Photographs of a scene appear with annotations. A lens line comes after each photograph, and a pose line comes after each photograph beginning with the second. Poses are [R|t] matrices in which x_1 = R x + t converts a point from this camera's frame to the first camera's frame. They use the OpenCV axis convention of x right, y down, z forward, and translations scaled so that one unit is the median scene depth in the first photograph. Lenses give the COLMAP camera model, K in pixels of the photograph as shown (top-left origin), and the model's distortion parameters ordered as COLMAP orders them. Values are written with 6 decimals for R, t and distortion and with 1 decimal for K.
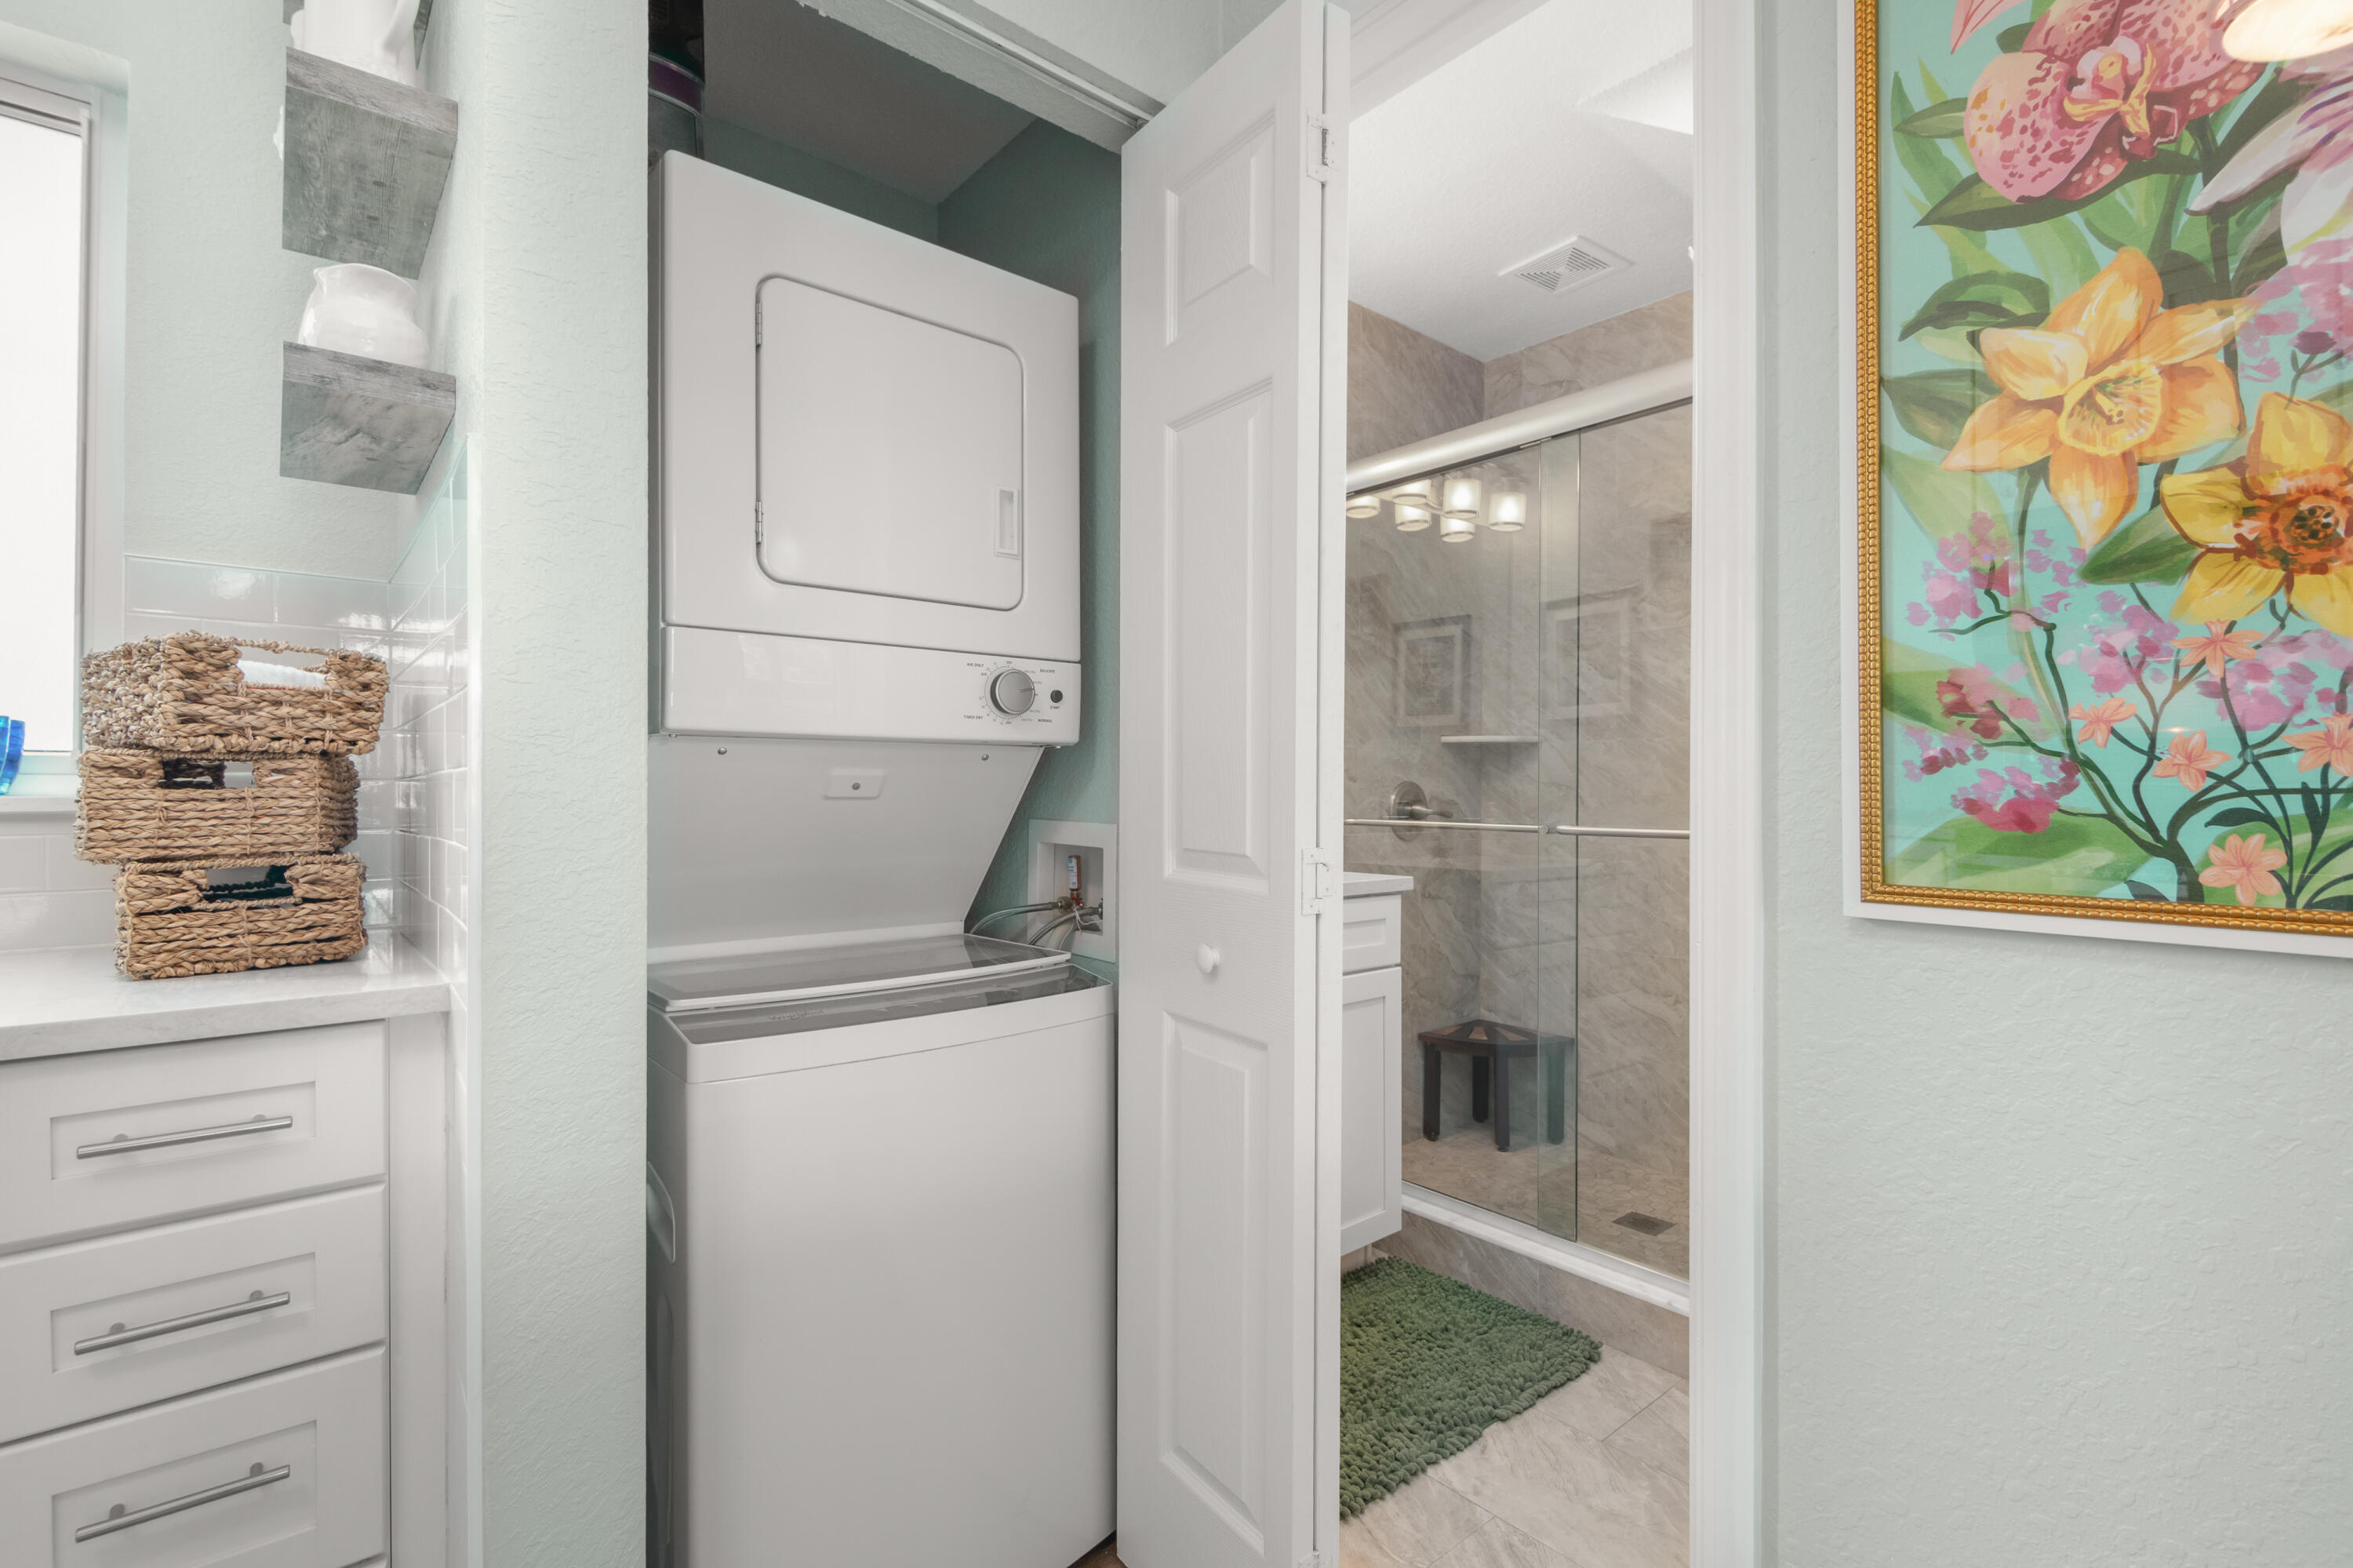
lens RADIAL K [[1059.2, 0, 1180.8], [0, 1059.2, 786.8], [0, 0, 1]] dist [0.014457, -0.010789]
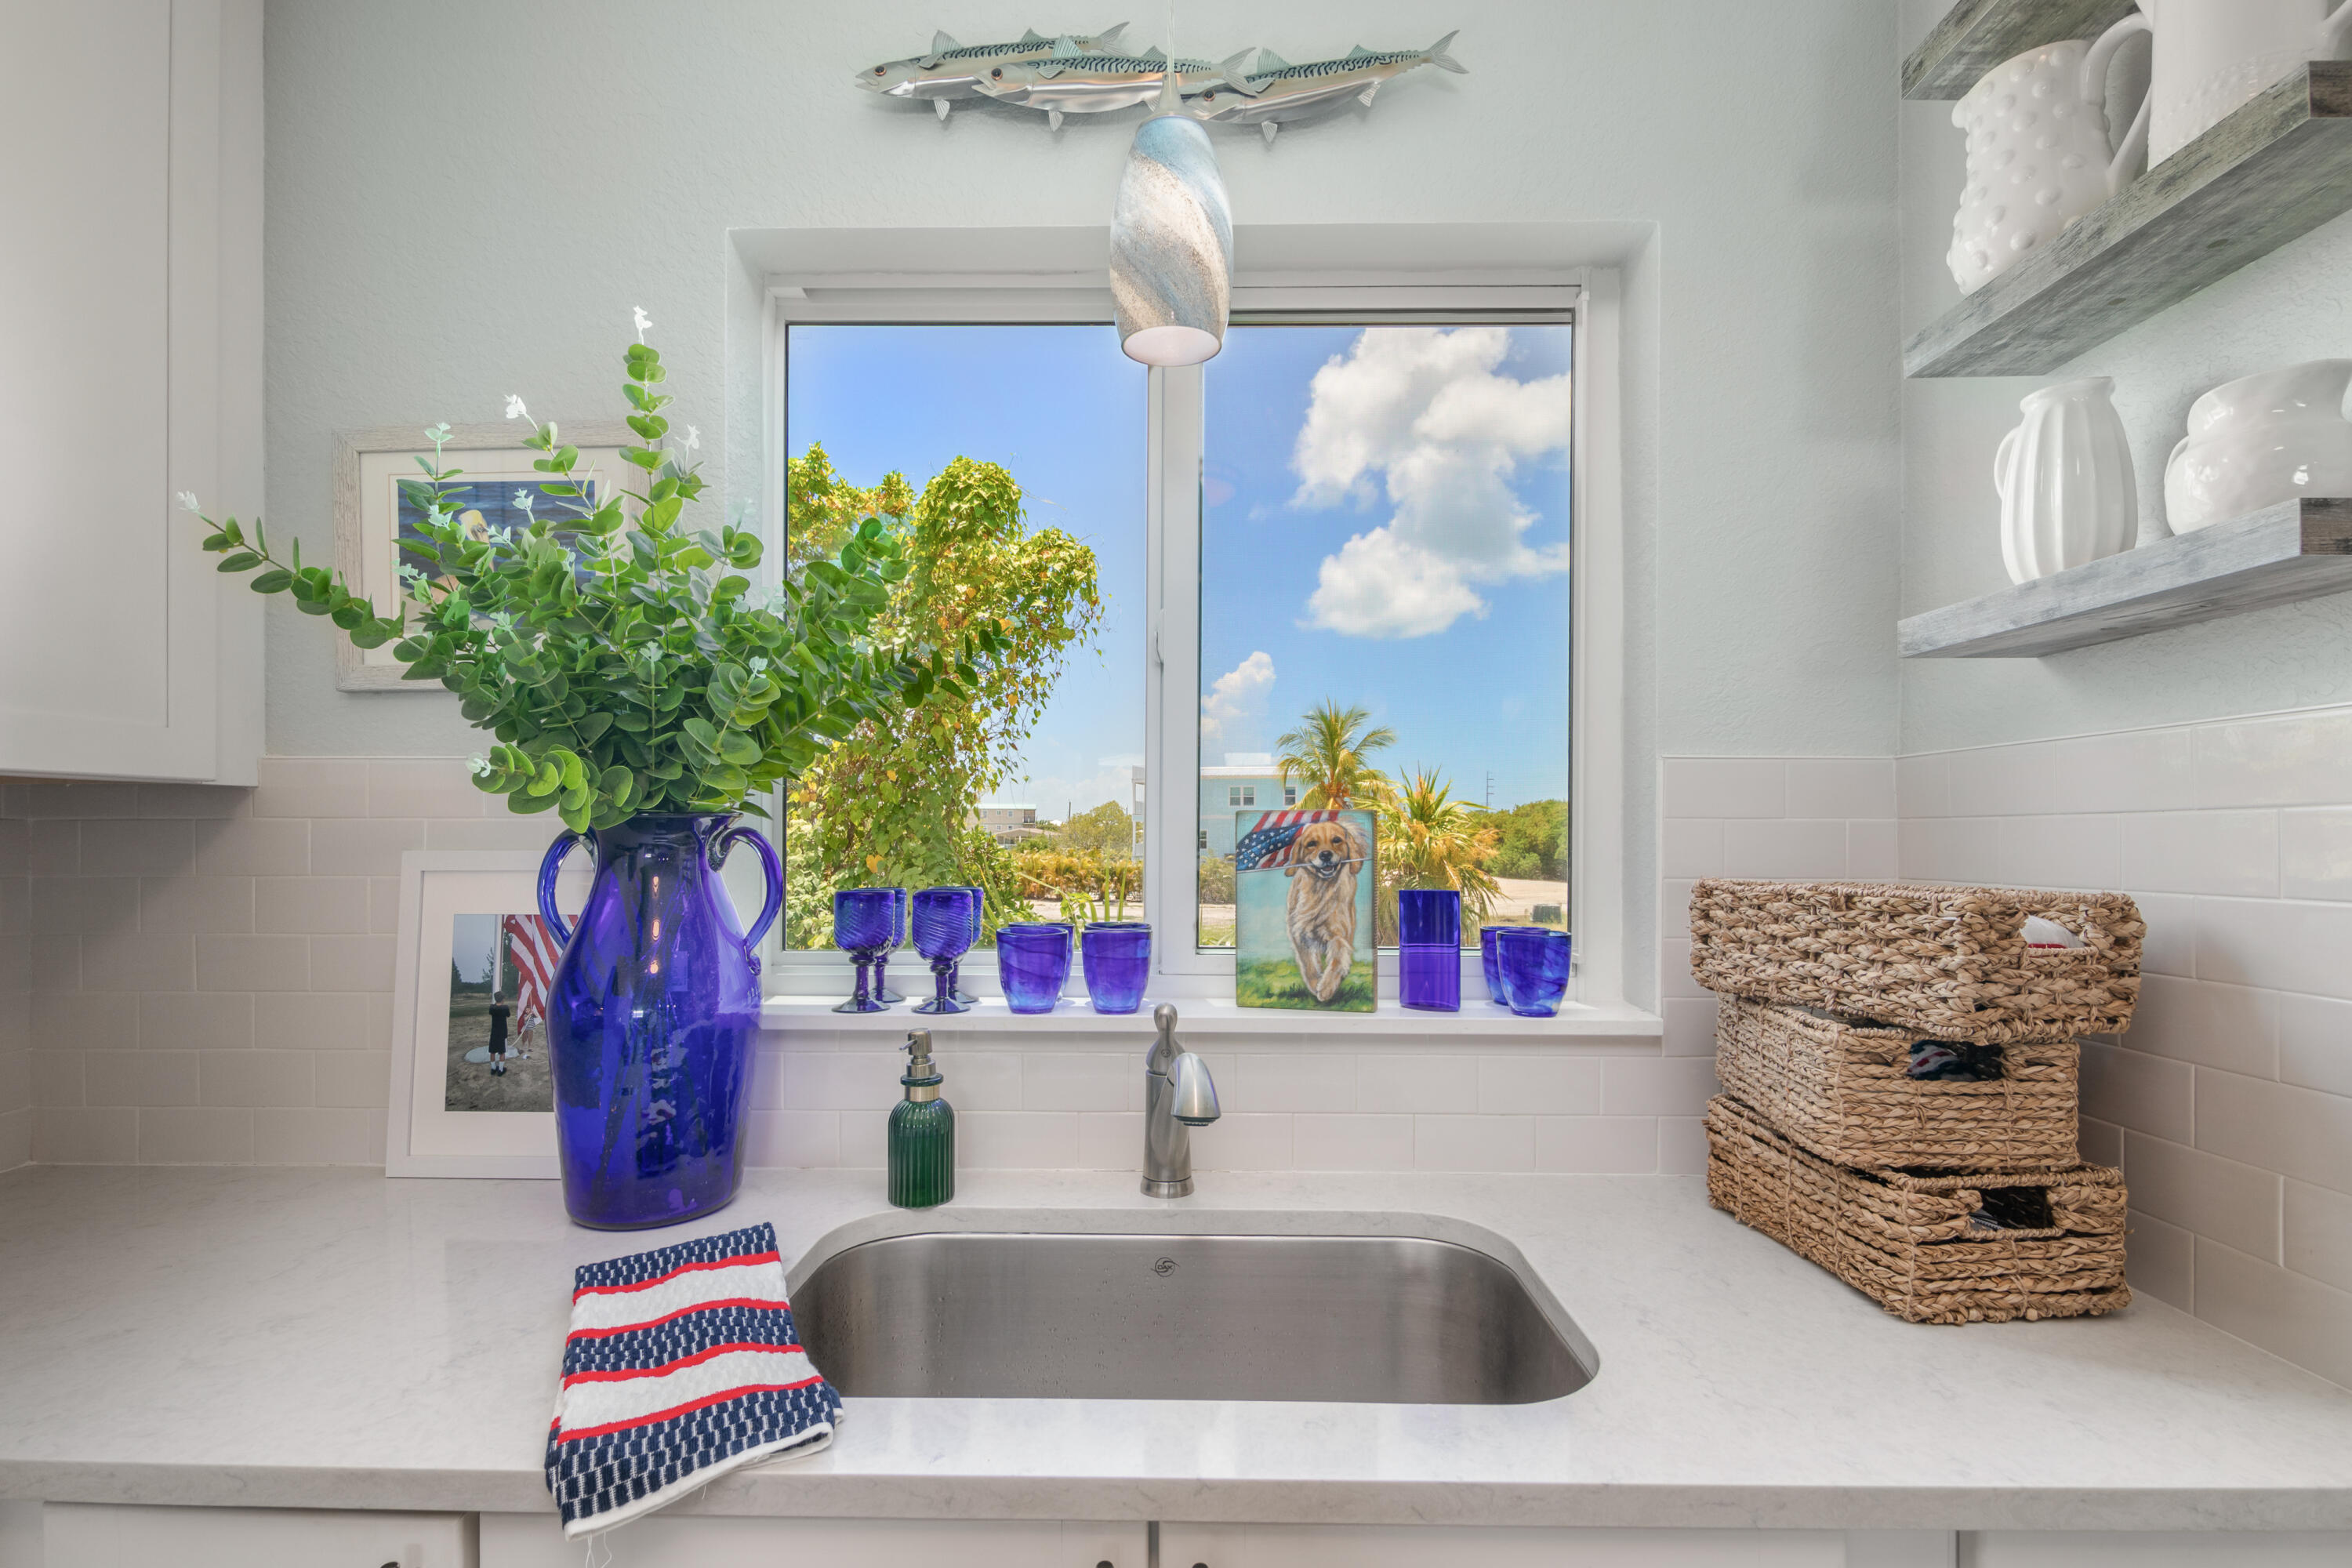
lens RADIAL K [[1105.5, 0, 1151.3], [0, 1105.5, 828.9], [0, 0, 1]] dist [0.004300, -0.010820]
pose [[0.740678, -0.002187, -0.671856, -1.148089], [-0.000331, 0.999993, -0.003621, -0.259465], [0.671860, 0.002904, 0.740673, -0.019659]]
